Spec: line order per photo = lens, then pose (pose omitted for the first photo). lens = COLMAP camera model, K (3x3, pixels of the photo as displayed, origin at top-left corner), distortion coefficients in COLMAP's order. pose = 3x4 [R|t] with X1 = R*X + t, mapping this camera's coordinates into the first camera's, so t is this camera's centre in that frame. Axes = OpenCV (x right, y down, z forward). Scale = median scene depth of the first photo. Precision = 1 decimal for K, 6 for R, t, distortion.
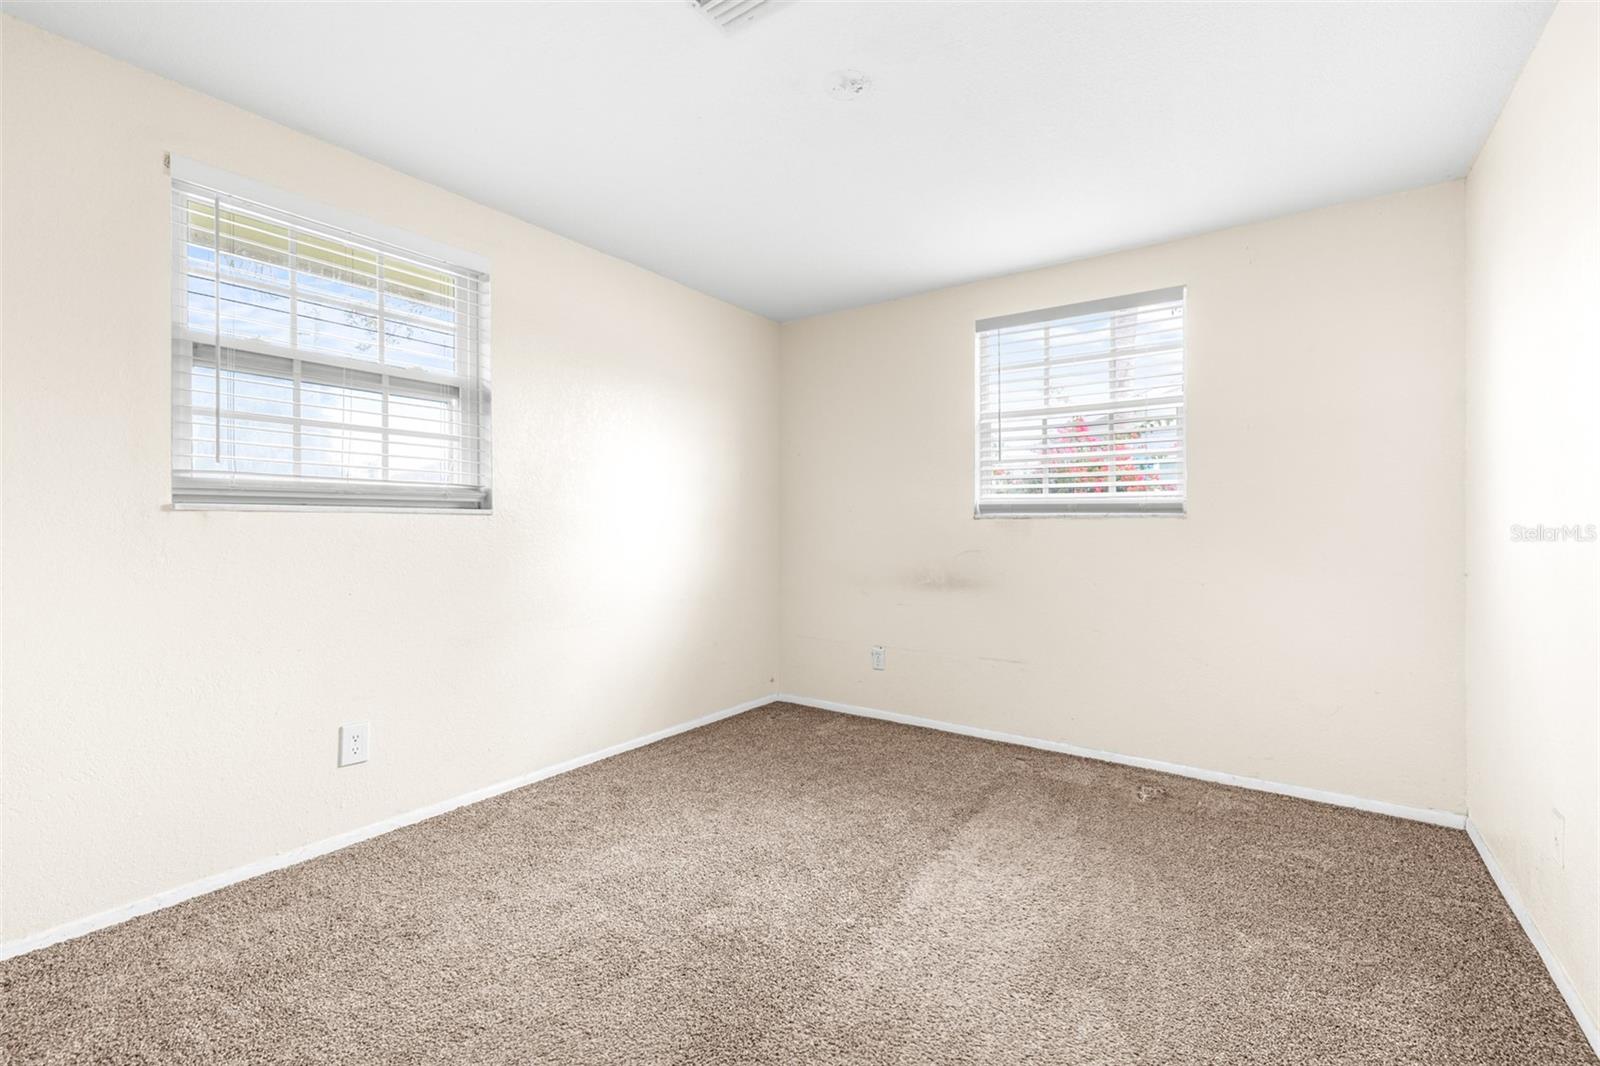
lens RADIAL K [[694.9, 0, 799.3], [0, 694.9, 530.8], [0, 0, 1]] dist [-0.003424, -0.000463]
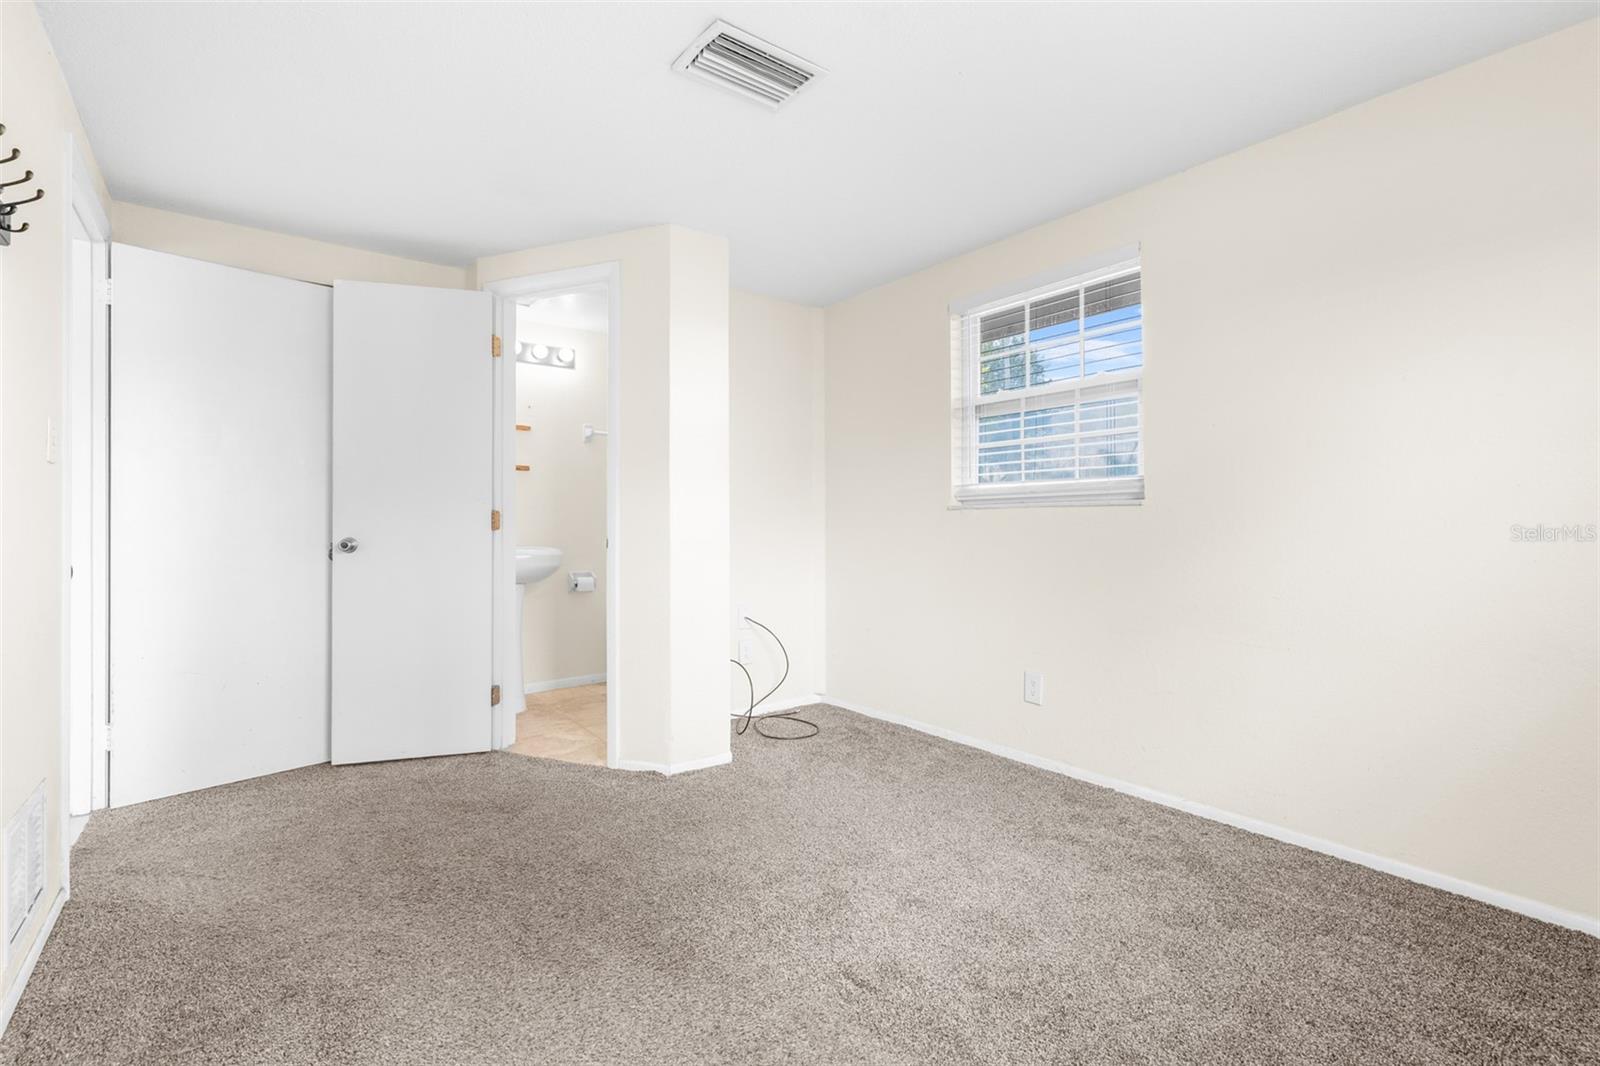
lens RADIAL K [[694.9, 0, 798.6], [0, 694.9, 526.3], [0, 0, 1]] dist [-0.003424, -0.000463]
pose [[-0.278188, 0.002704, -0.960523, 0.638625], [-0.007873, 0.999956, 0.005096, 0.004444], [0.960494, 0.008980, -0.278155, 0.838563]]
